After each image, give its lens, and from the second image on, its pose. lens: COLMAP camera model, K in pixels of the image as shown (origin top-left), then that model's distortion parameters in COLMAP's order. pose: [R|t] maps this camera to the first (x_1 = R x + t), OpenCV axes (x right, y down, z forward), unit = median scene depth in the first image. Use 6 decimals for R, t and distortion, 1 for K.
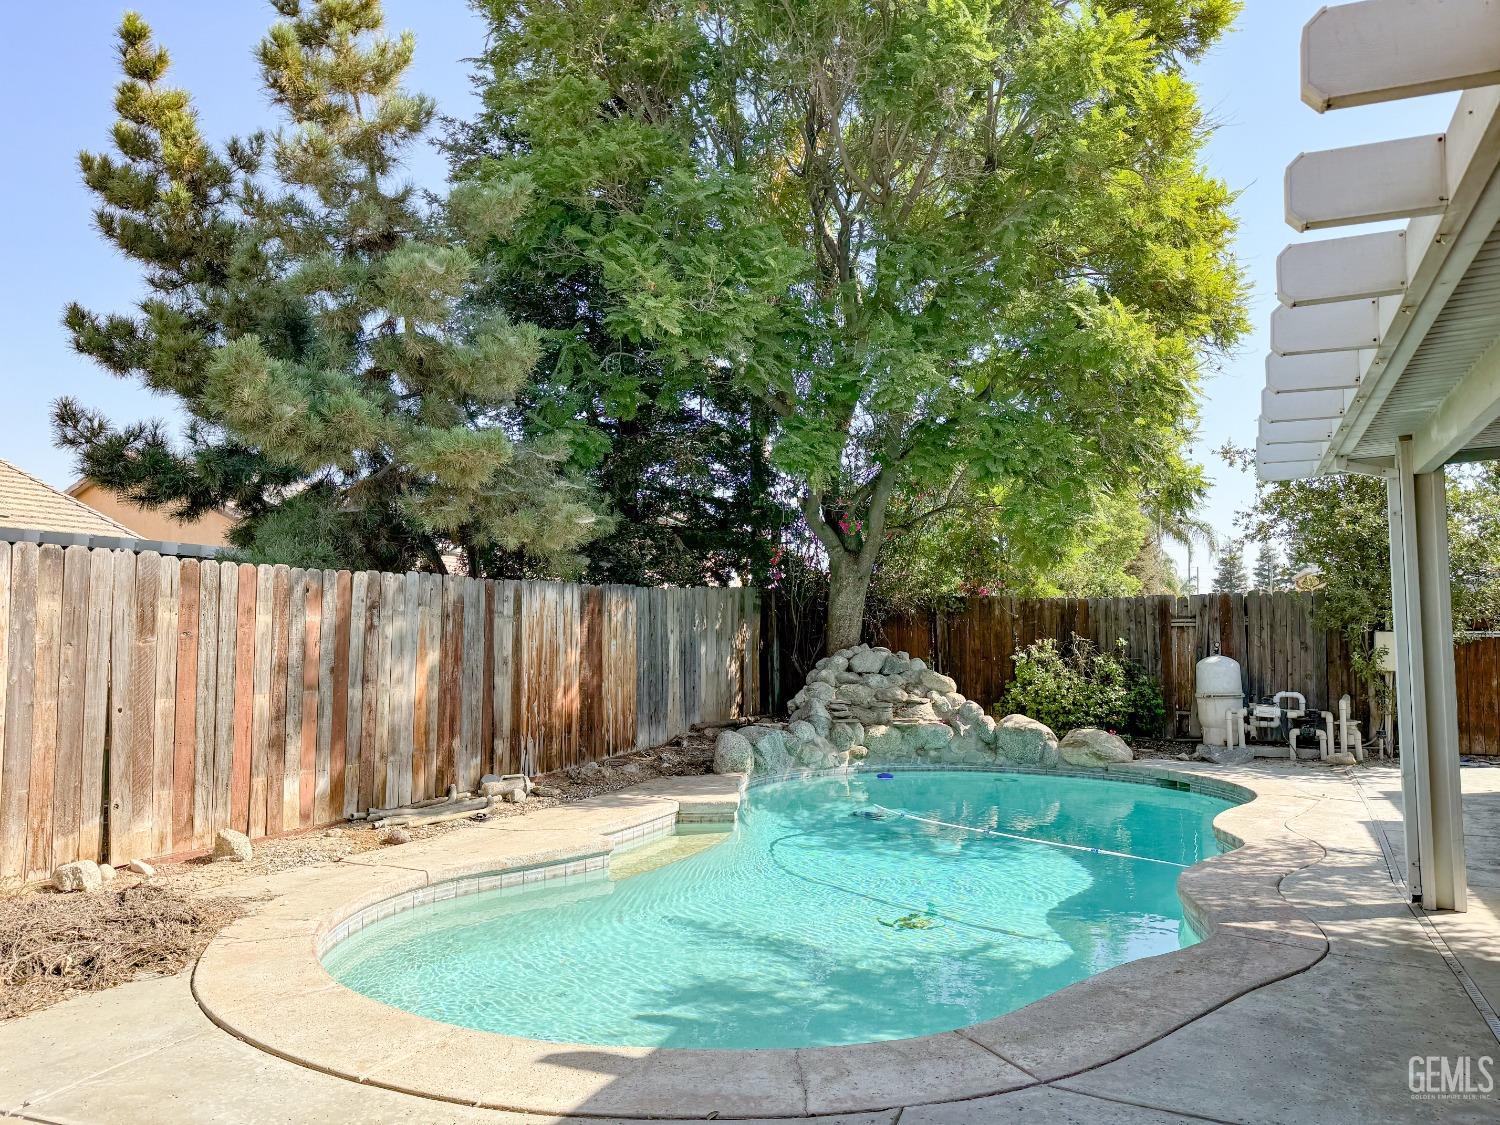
lens RADIAL K [[1042.3, 0, 748.3], [0, 1042.3, 565.5], [0, 0, 1]] dist [0.109266, -0.161973]
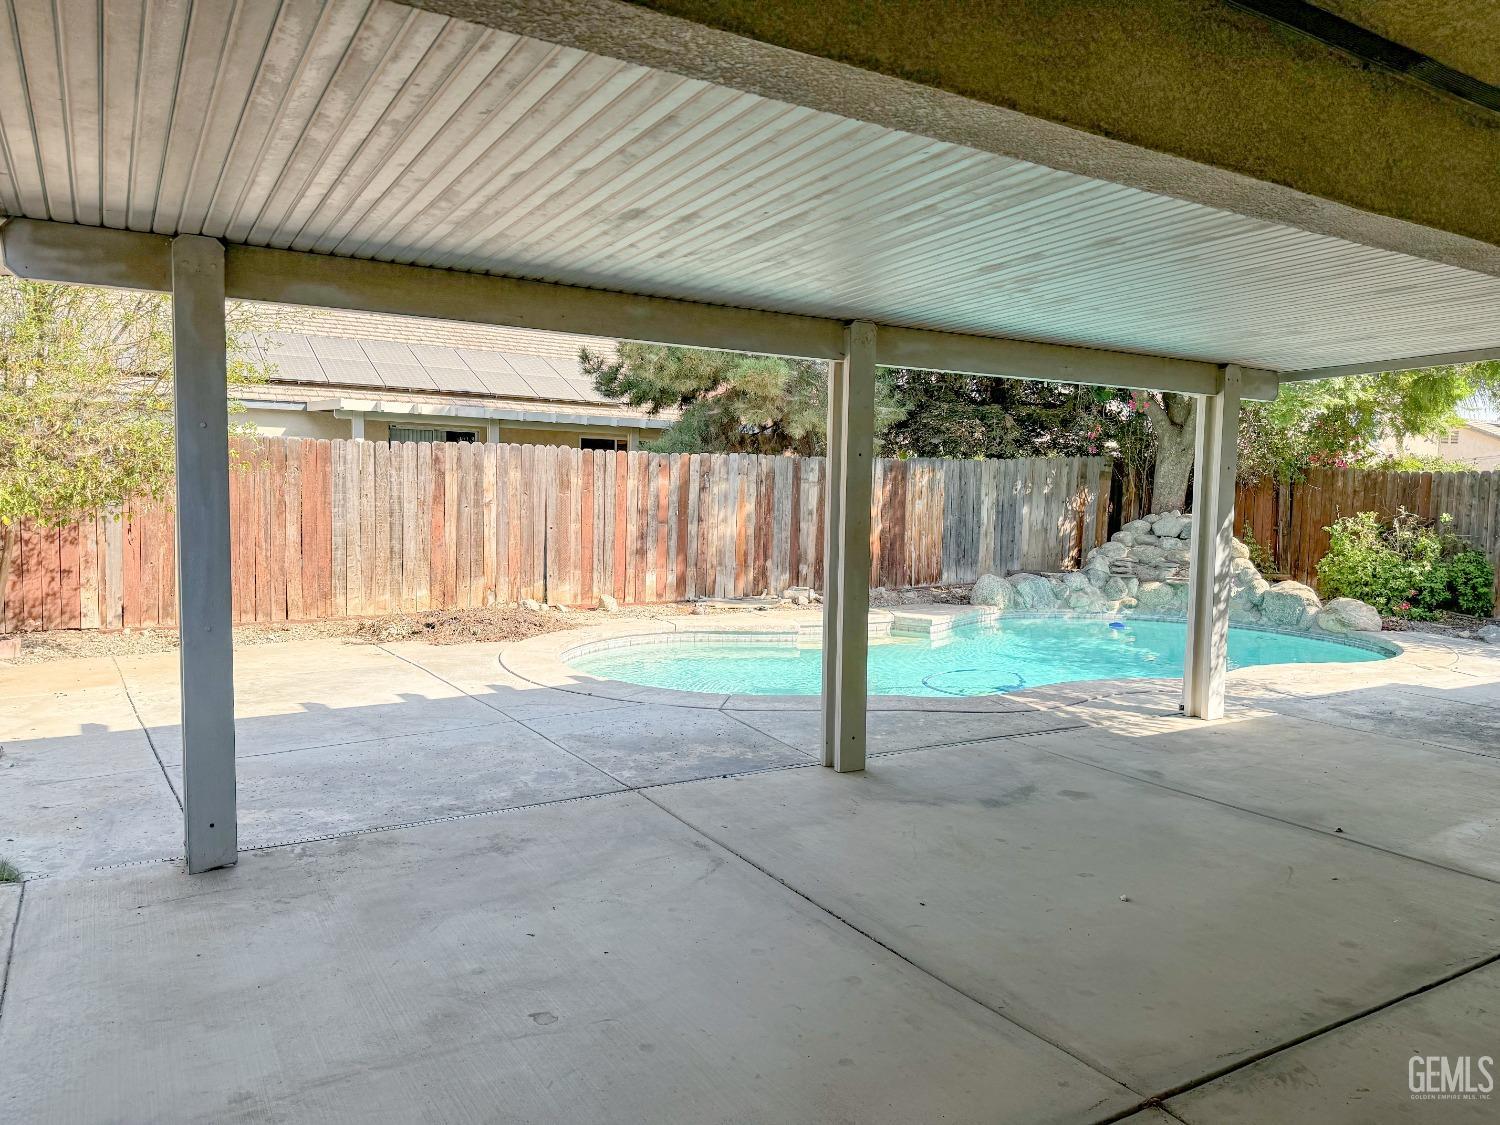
lens RADIAL K [[1042.3, 0, 748.3], [0, 1042.3, 565.5], [0, 0, 1]] dist [0.109266, -0.161973]
pose [[0.824688, 0.070840, -0.561133, 0.490246], [0.010450, 0.990047, 0.140347, -0.038540], [0.565491, -0.121606, 0.815740, -0.234216]]
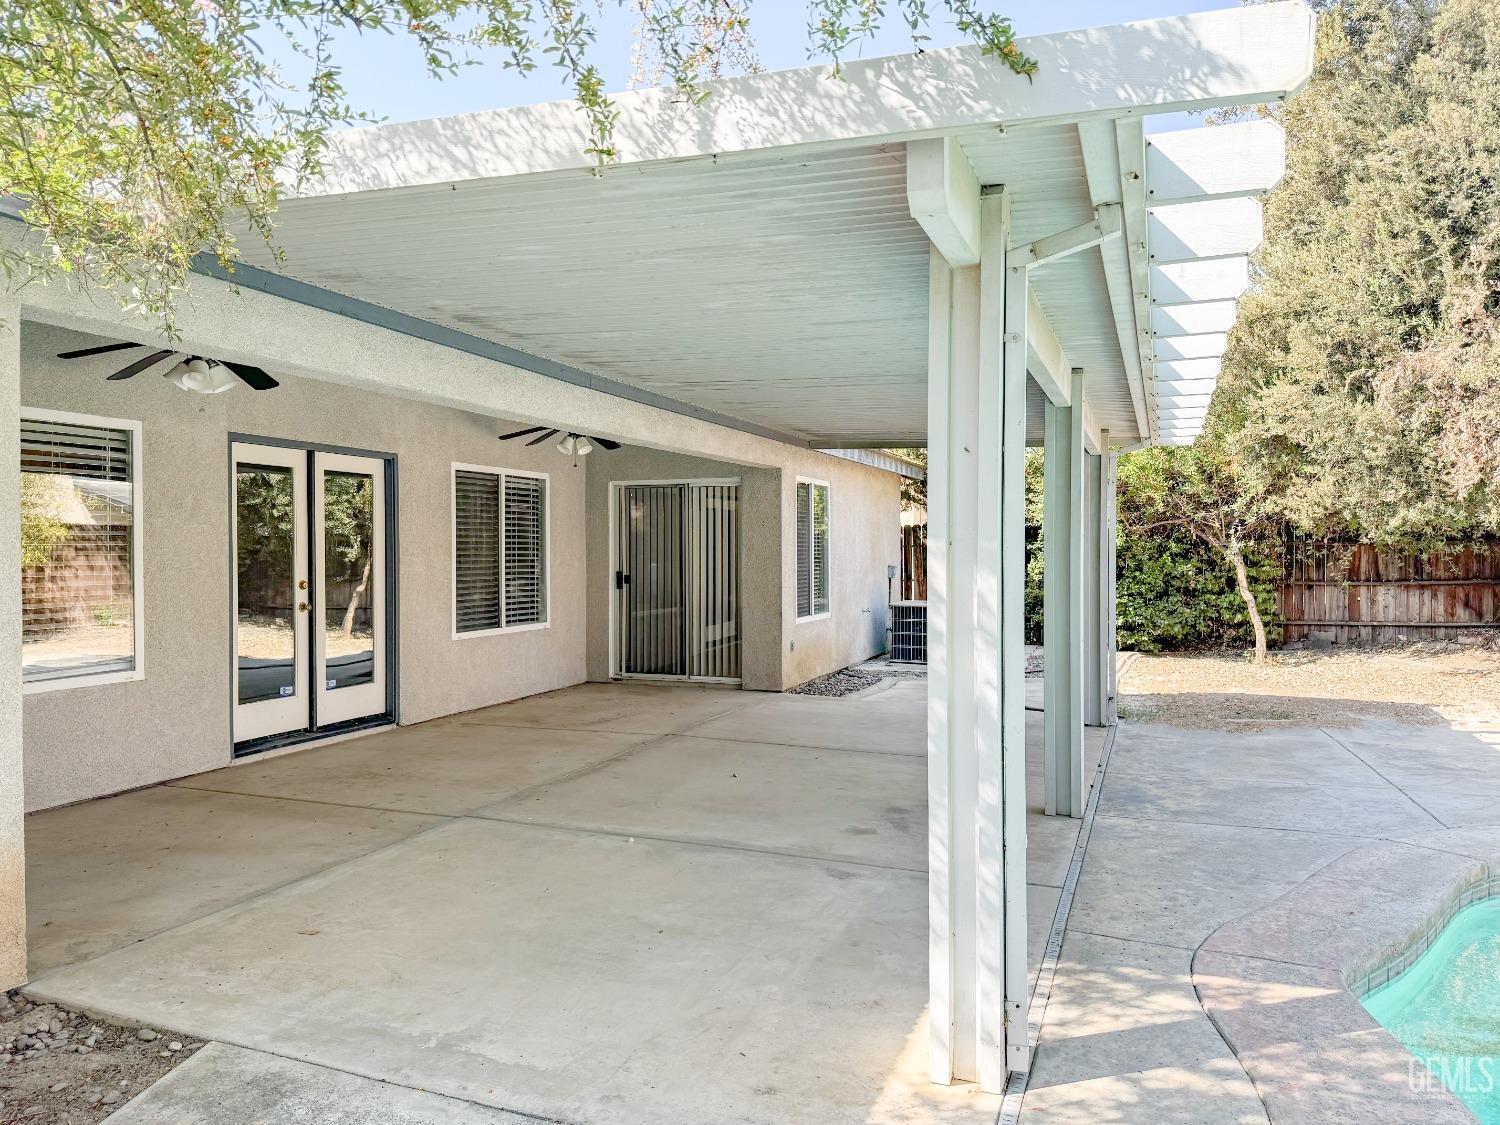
lens RADIAL K [[1071.7, 0, 757.5], [0, 1071.7, 559.8], [0, 0, 1]] dist [0.001817, 0.001186]
pose [[-0.997393, 0.013239, -0.070932, 0.424310], [0.017603, 0.997966, -0.061268, 0.047676], [0.069977, -0.062357, -0.995598, 0.821844]]
